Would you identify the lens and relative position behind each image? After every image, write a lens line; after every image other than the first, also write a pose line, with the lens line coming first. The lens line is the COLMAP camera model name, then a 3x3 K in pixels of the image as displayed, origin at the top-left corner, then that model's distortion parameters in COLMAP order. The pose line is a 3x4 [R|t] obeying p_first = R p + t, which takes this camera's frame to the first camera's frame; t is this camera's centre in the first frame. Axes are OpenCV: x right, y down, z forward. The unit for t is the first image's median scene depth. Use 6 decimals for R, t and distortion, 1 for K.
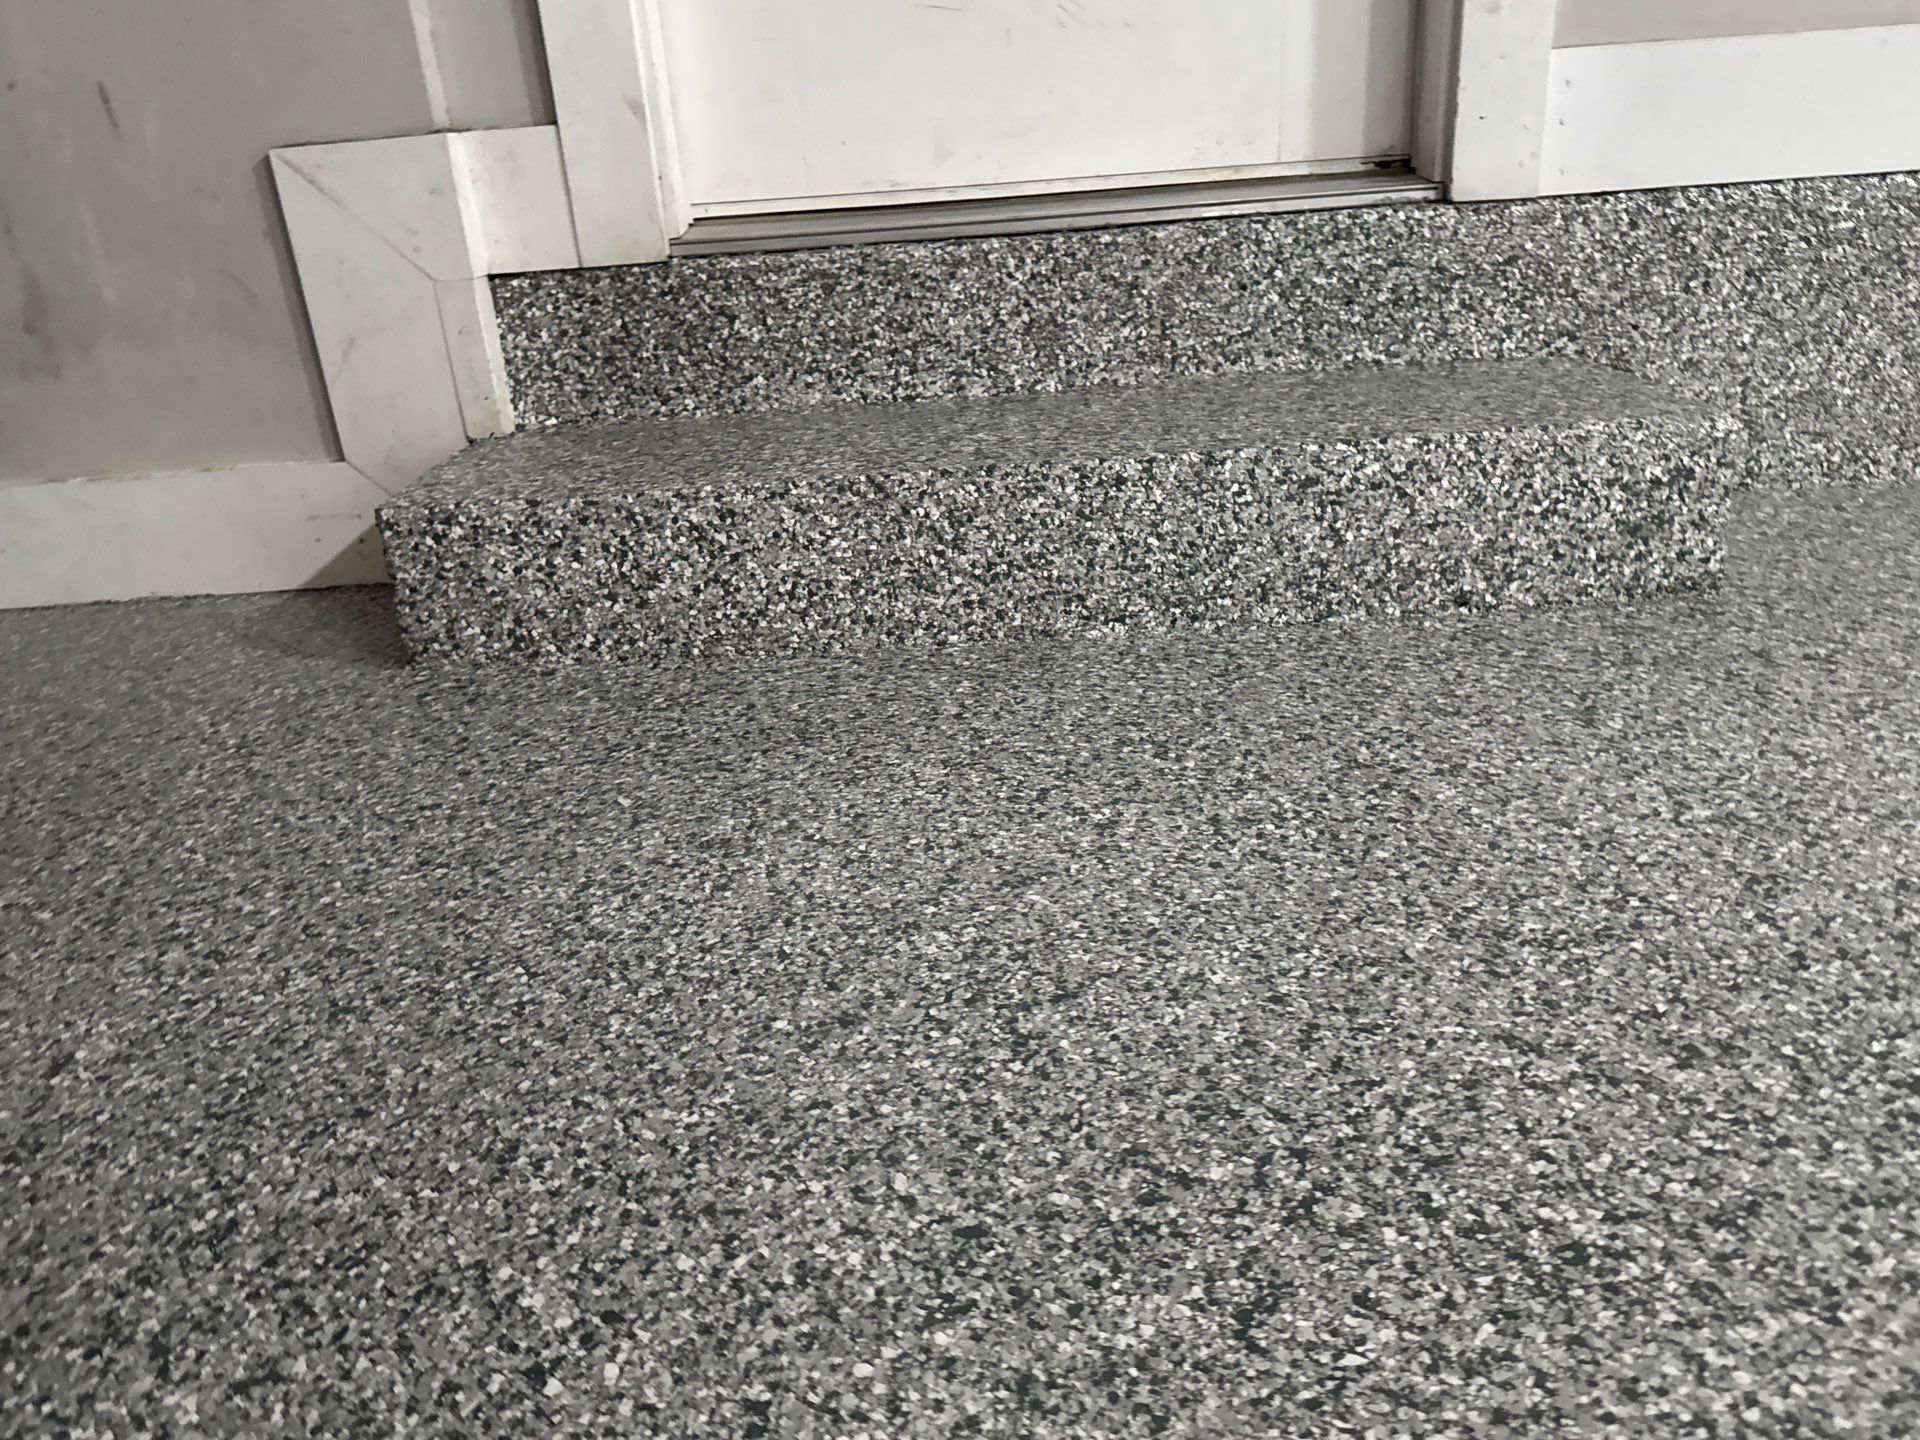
lens RADIAL K [[1377.0, 0, 933.0], [0, 1377.0, 711.6], [0, 0, 1]] dist [0.113812, -0.209231]
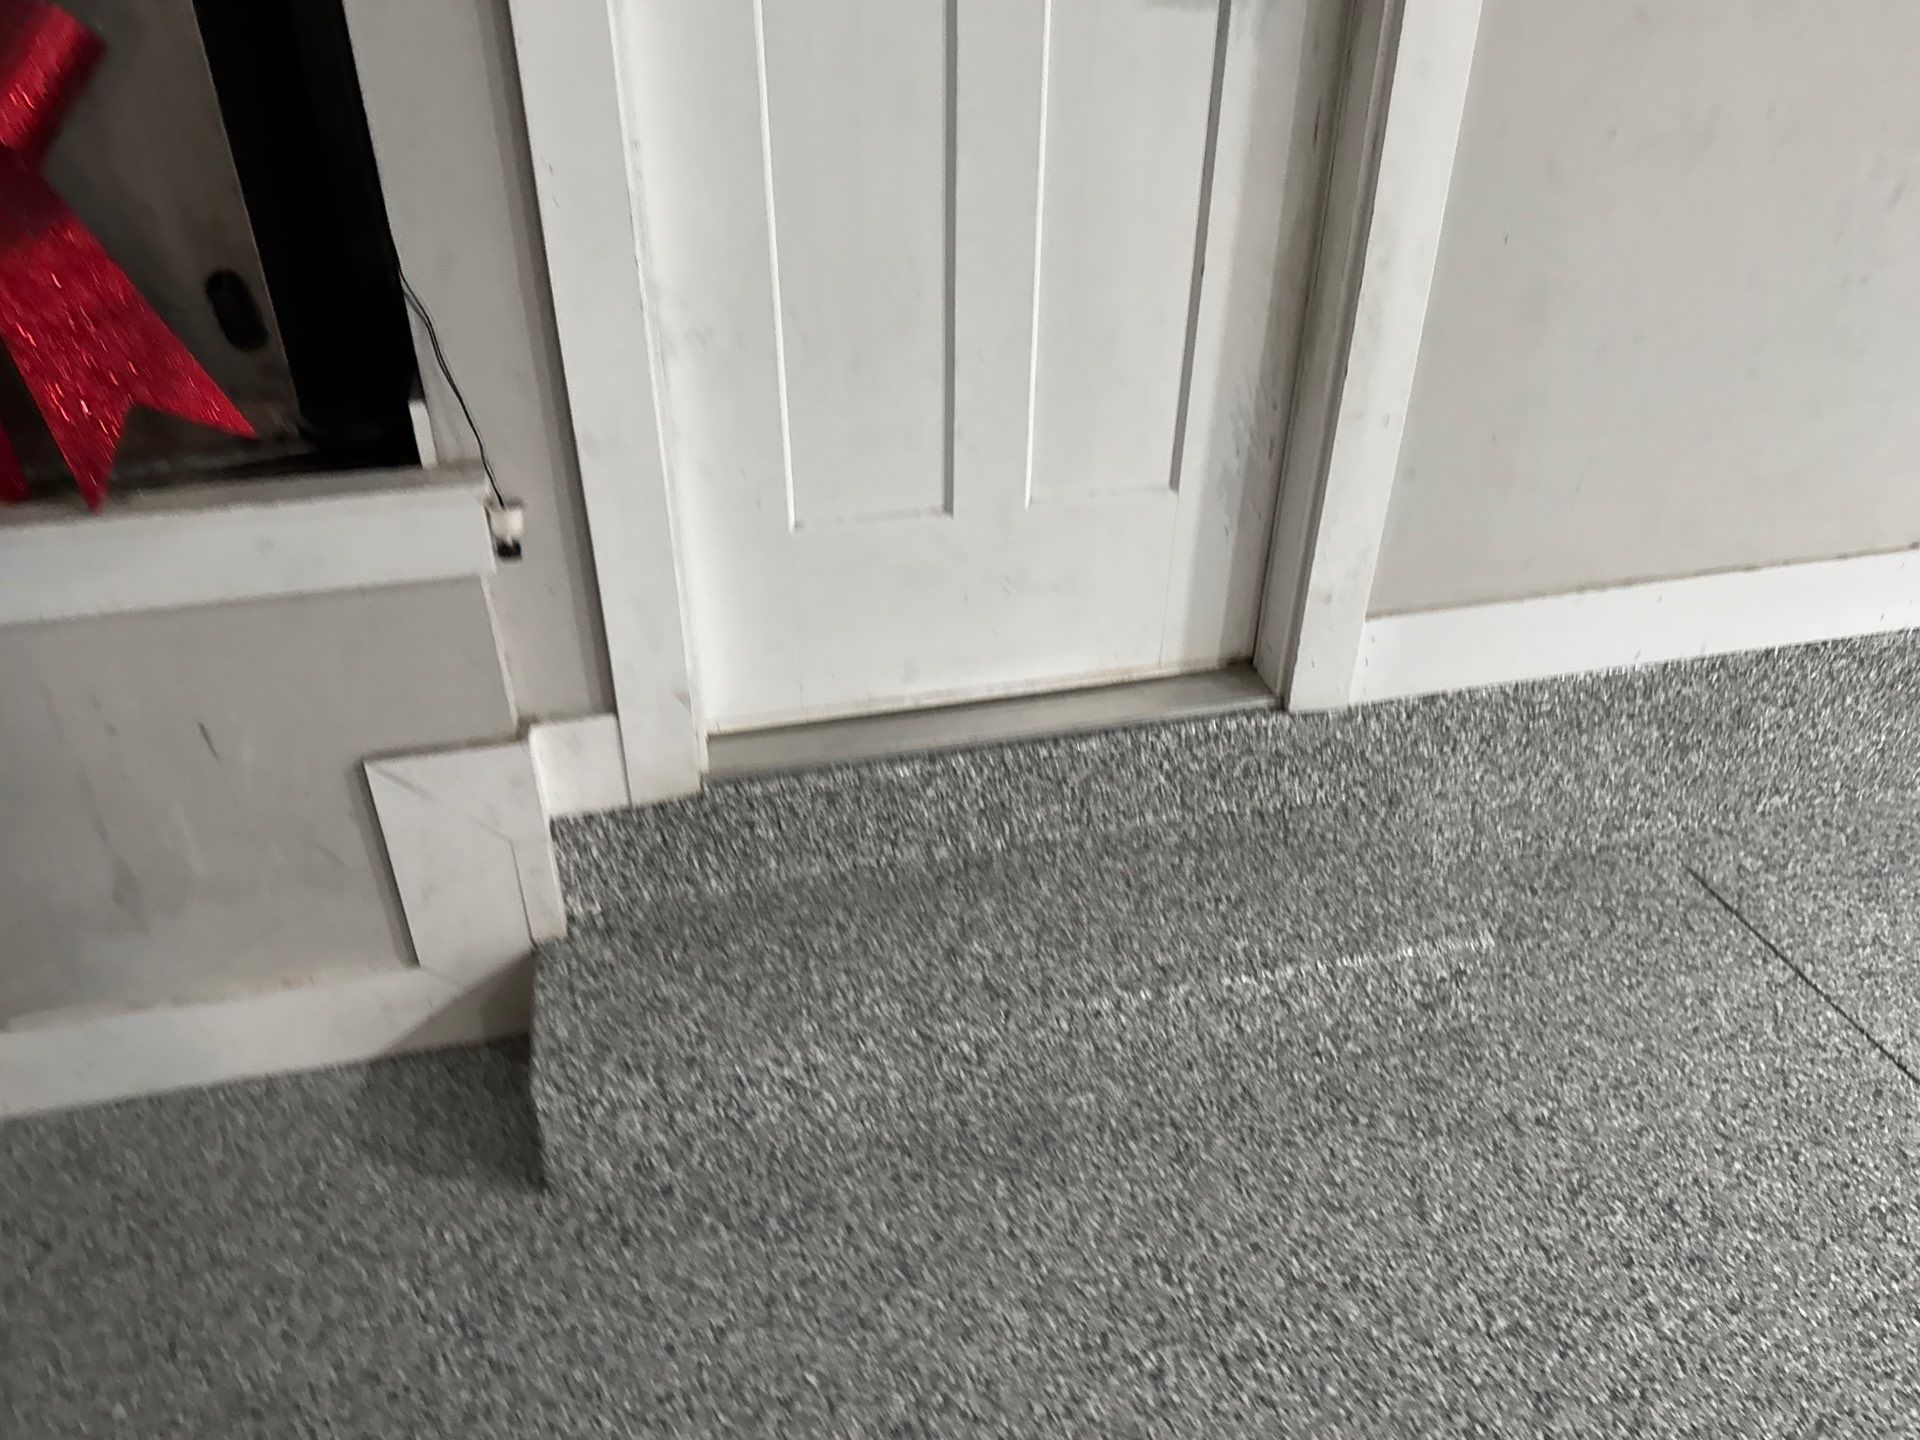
lens RADIAL K [[1377.0, 0, 933.0], [0, 1377.0, 711.6], [0, 0, 1]] dist [0.113812, -0.209231]
pose [[0.969349, -0.068853, 0.235843, -0.286748], [0.034667, 0.988655, 0.146146, -0.588111], [-0.243230, -0.133491, 0.960739, -0.213006]]
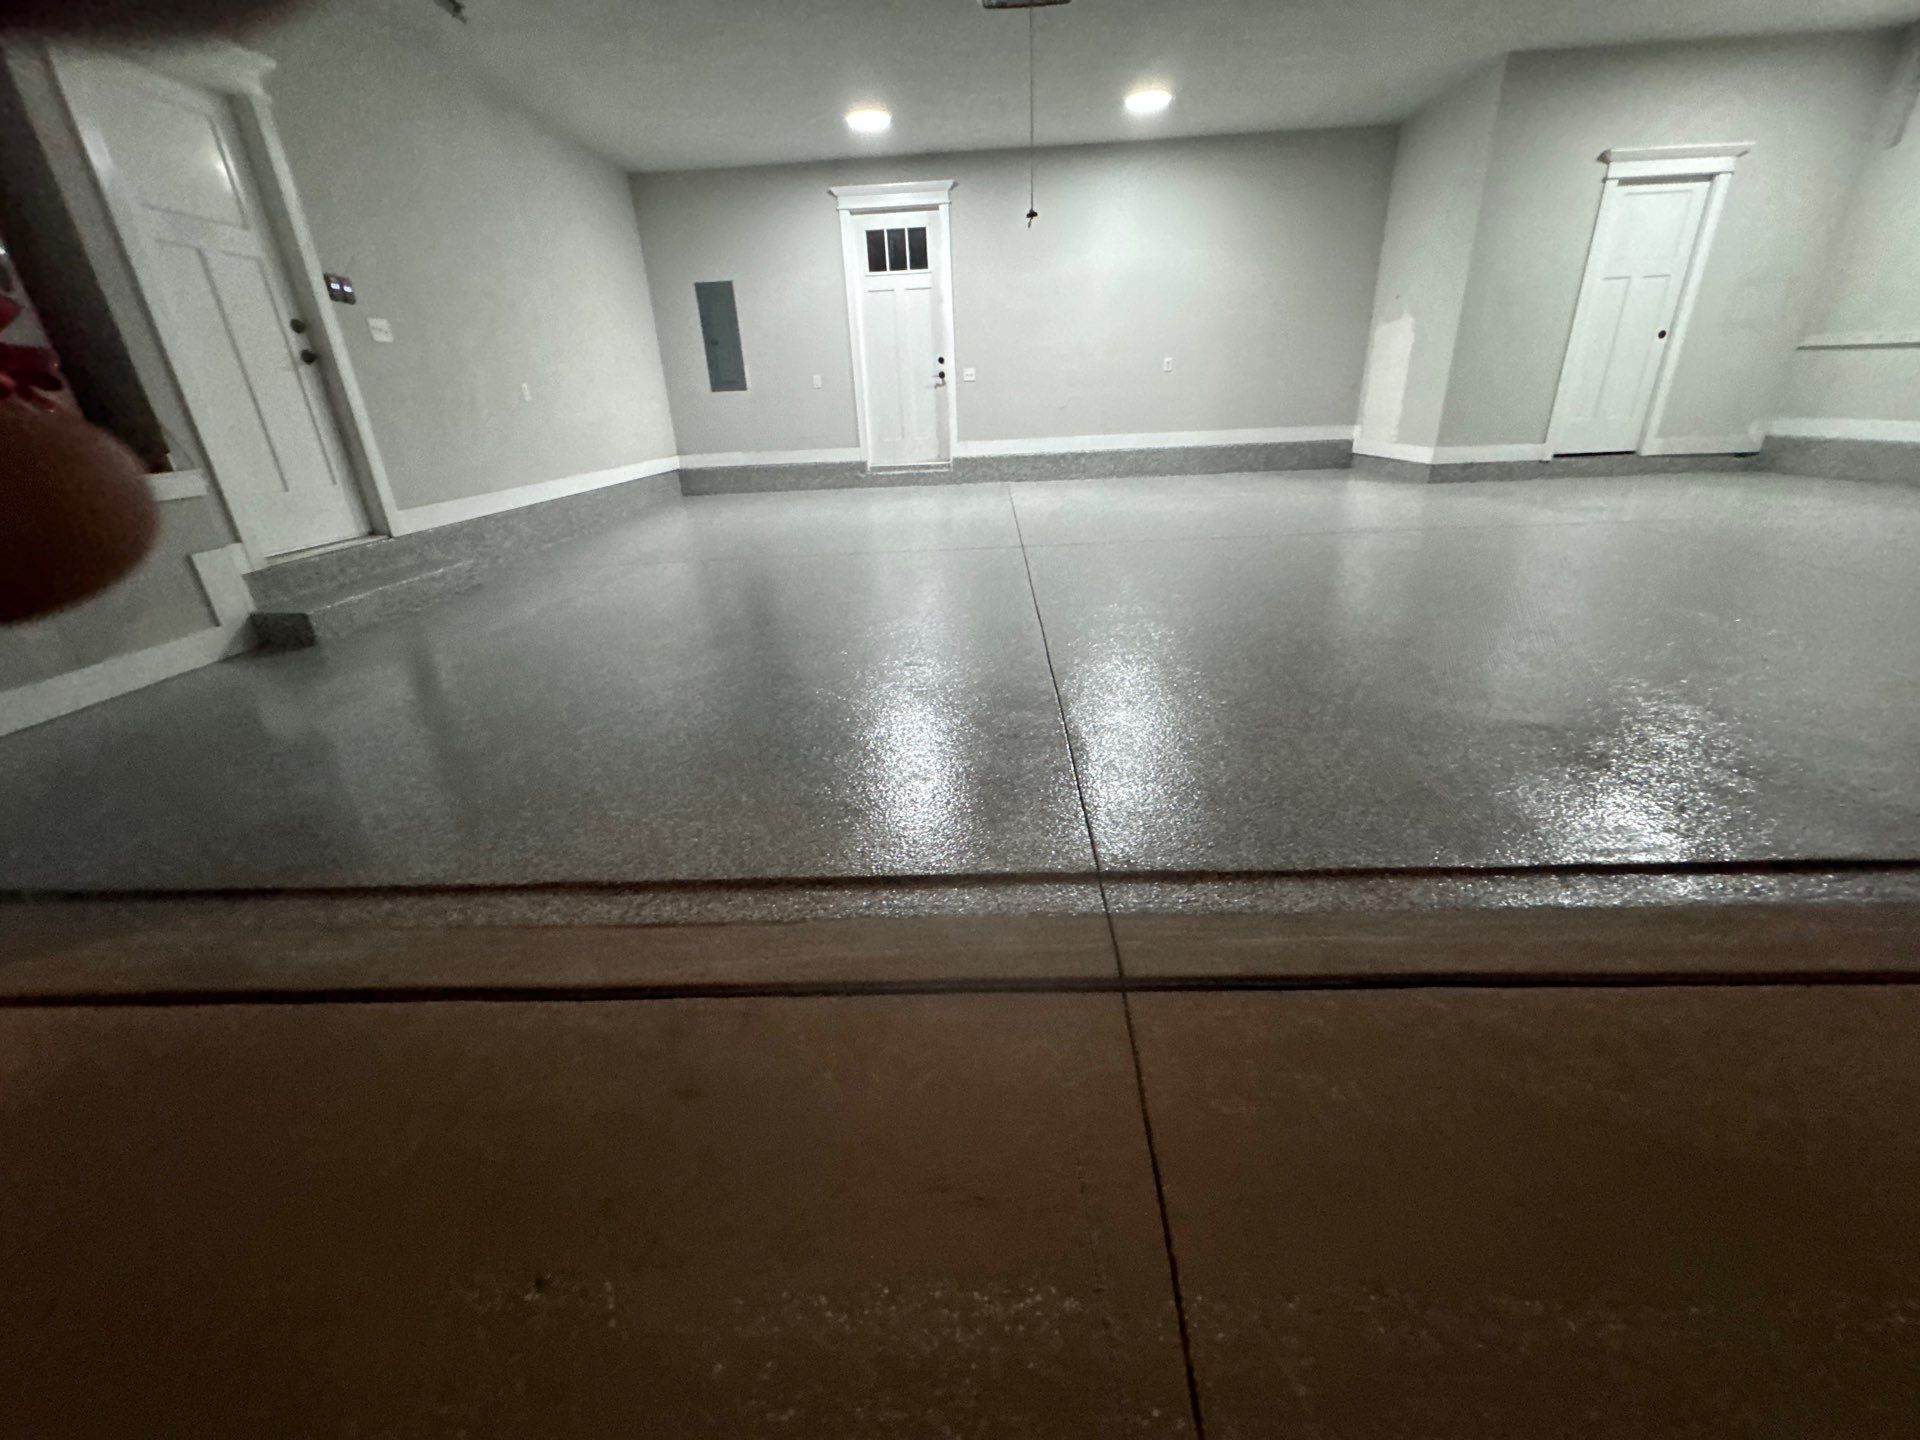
lens RADIAL K [[758.7, 0, 960.0], [0, 758.7, 720.0], [0, 0, 1]] dist [0.018540, 0.000090]
pose [[0.030604, -0.335763, 0.941449, -2.788693], [0.438463, 0.850939, 0.289229, 0.376643], [-0.898228, 0.403939, 0.173262, -1.318461]]
